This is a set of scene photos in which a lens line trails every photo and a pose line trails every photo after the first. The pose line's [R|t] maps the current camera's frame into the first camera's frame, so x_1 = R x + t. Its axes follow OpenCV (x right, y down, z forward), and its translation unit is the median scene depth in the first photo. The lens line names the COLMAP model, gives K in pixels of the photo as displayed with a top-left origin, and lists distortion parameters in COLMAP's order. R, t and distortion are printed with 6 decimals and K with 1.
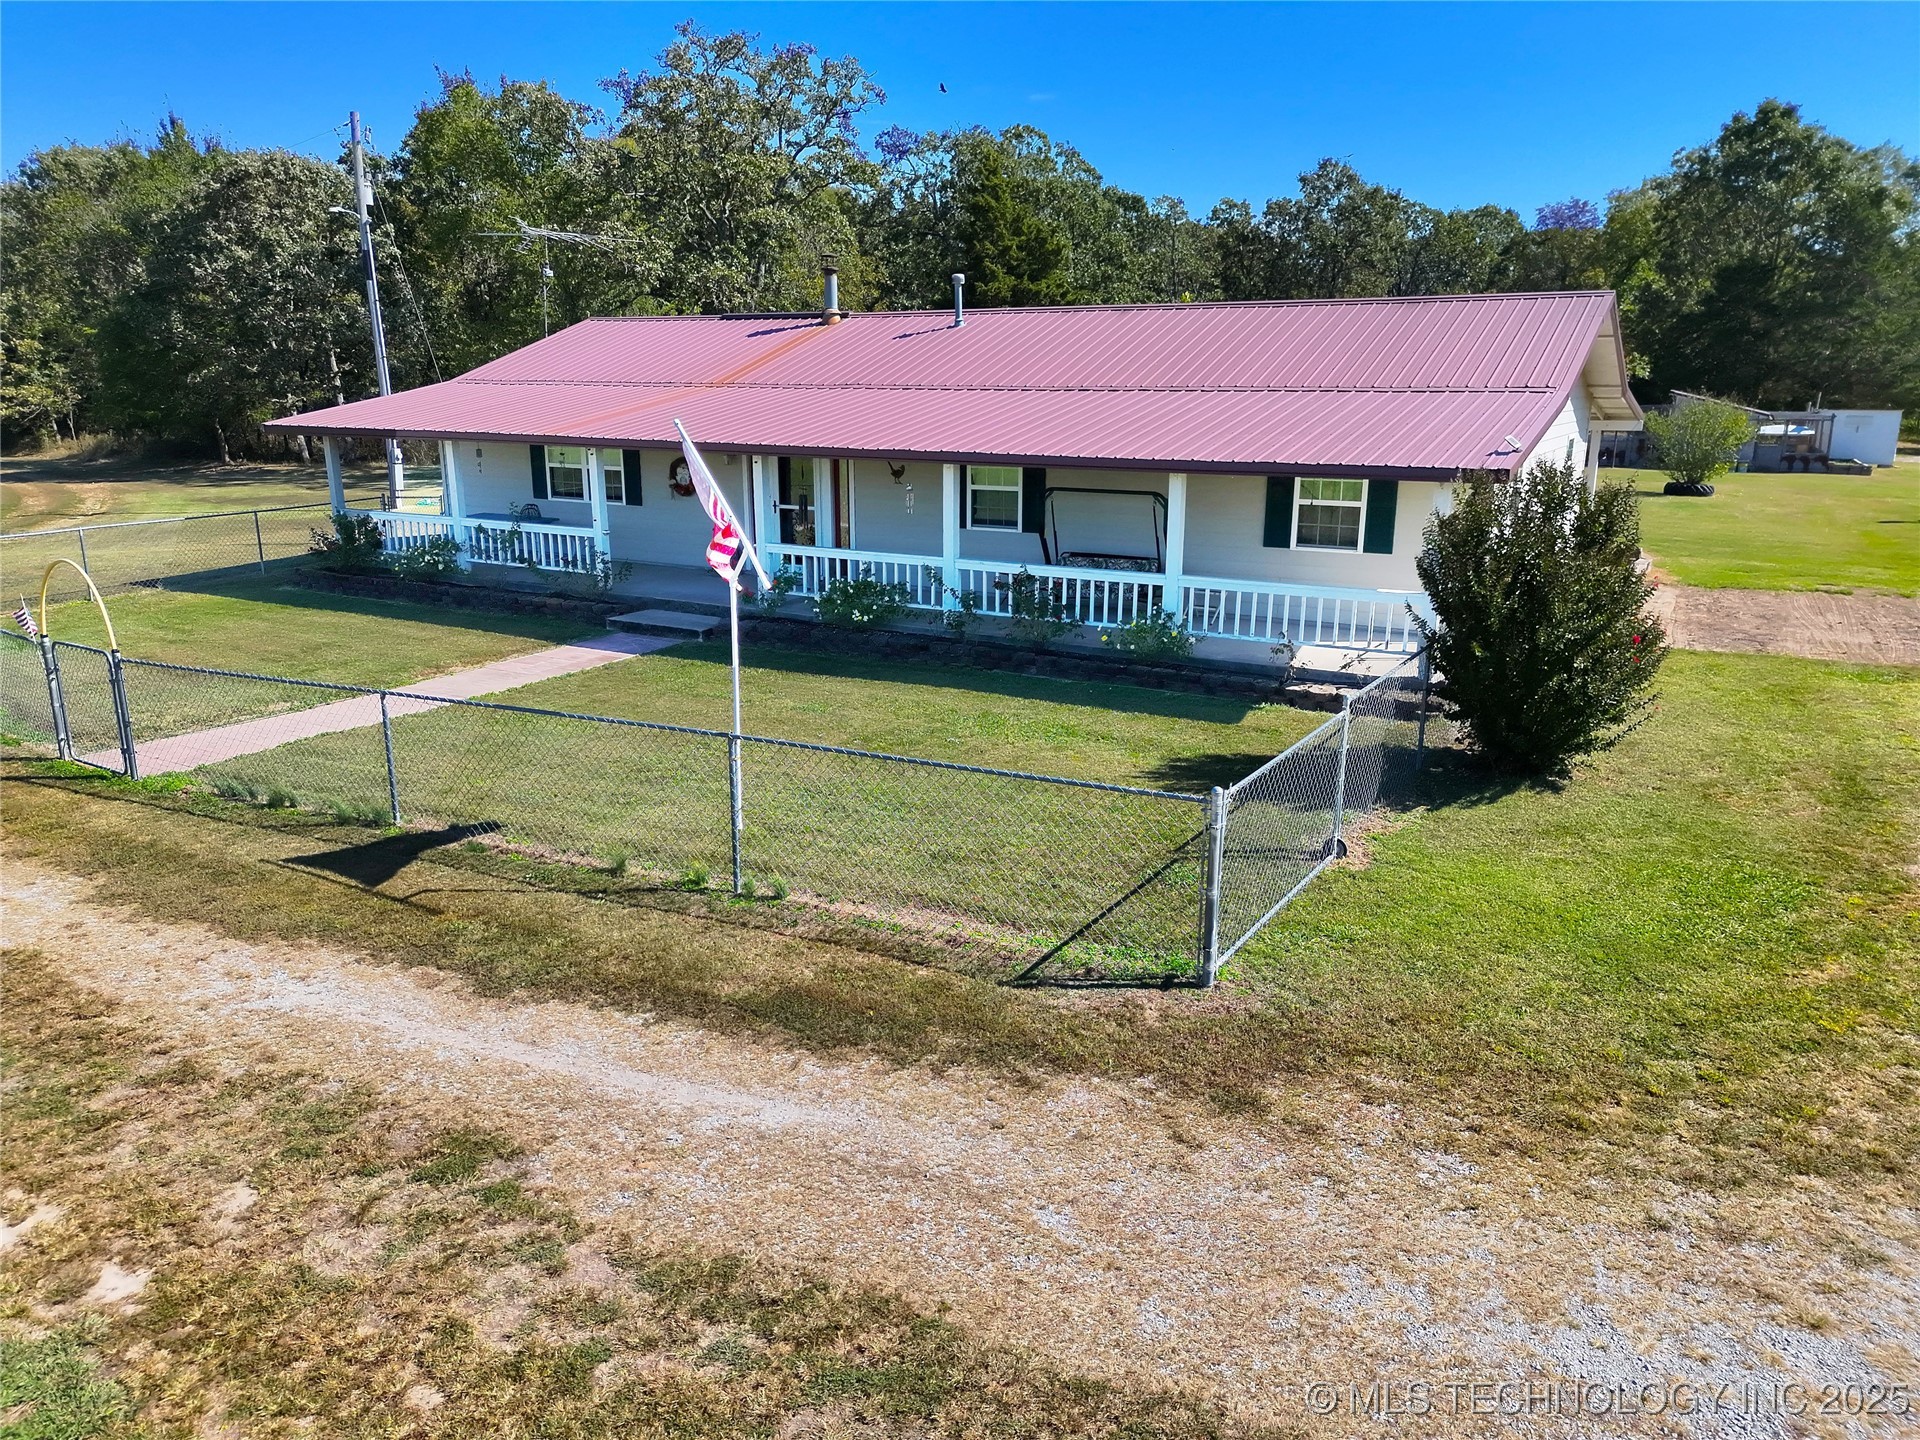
lens RADIAL K [[1352.3, 0, 959.0], [0, 1352.3, 721.3], [0, 0, 1]] dist [0.068479, -0.057827]
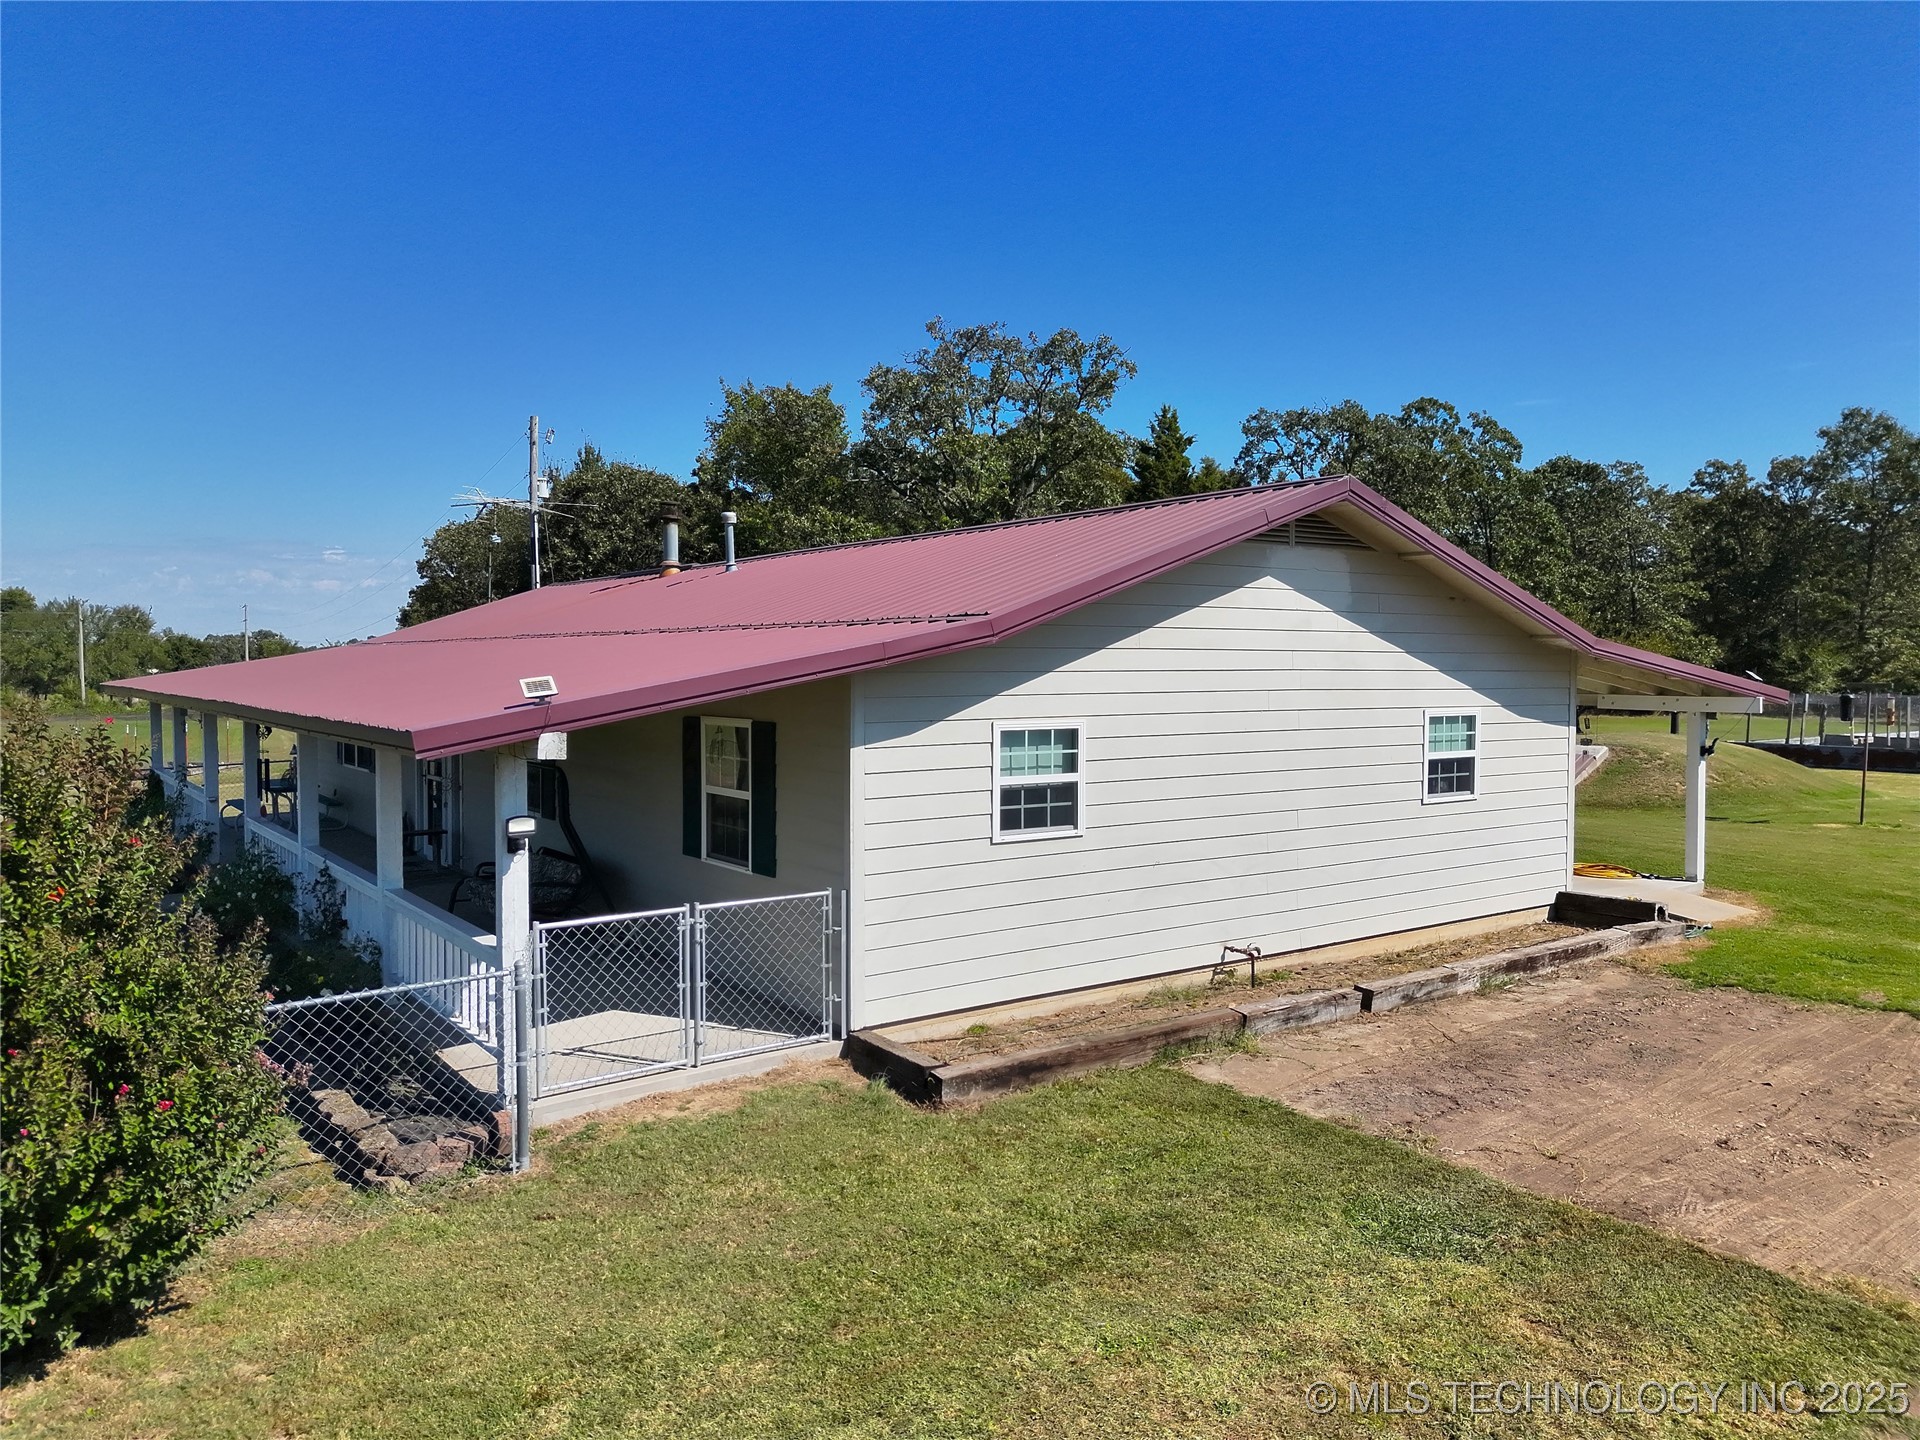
lens RADIAL K [[1352.3, 0, 960.3], [0, 1352.3, 726.9], [0, 0, 1]] dist [0.068479, -0.057827]
pose [[0.915377, 0.016277, -0.402268, 0.610259], [-0.099087, 0.977556, -0.185919, -0.081778], [0.390214, 0.210046, 0.896445, 0.457925]]
